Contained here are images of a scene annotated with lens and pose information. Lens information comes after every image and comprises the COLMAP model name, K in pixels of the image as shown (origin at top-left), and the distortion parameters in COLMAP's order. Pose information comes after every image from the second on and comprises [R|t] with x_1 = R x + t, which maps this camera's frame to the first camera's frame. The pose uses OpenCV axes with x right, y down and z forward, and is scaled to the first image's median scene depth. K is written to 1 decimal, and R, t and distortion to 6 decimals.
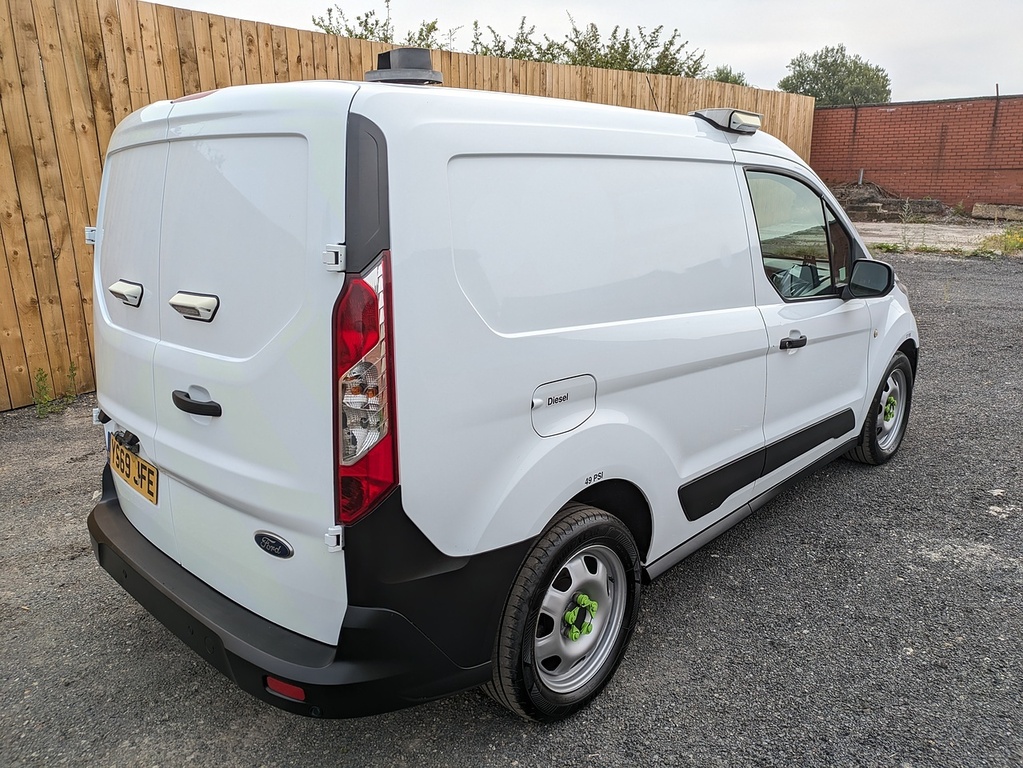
lens RADIAL K [[811.8, 0, 511.5], [0, 811.8, 384.0], [0, 0, 1]] dist [0.041628, -0.015741]
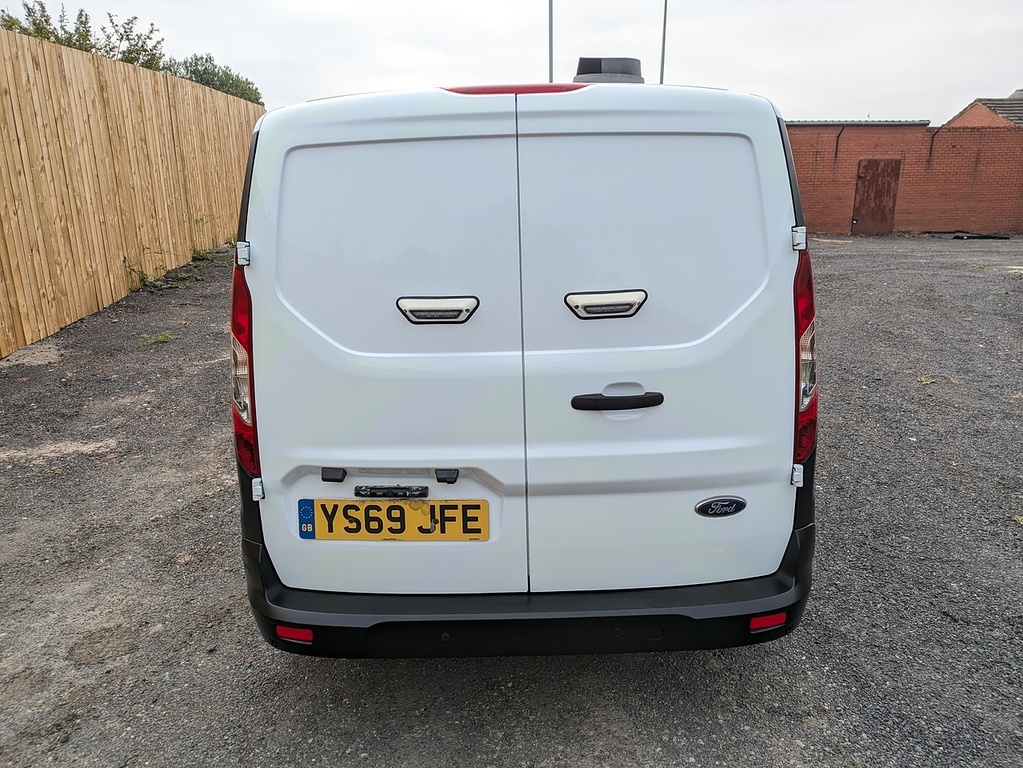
lens RADIAL K [[811.8, 0, 511.5], [0, 811.8, 384.0], [0, 0, 1]] dist [0.041628, -0.015741]
pose [[0.685181, -0.178433, 0.706179, -0.252502], [0.184292, 0.980452, 0.068922, -0.019171], [-0.704673, 0.082919, 0.704670, 0.083905]]
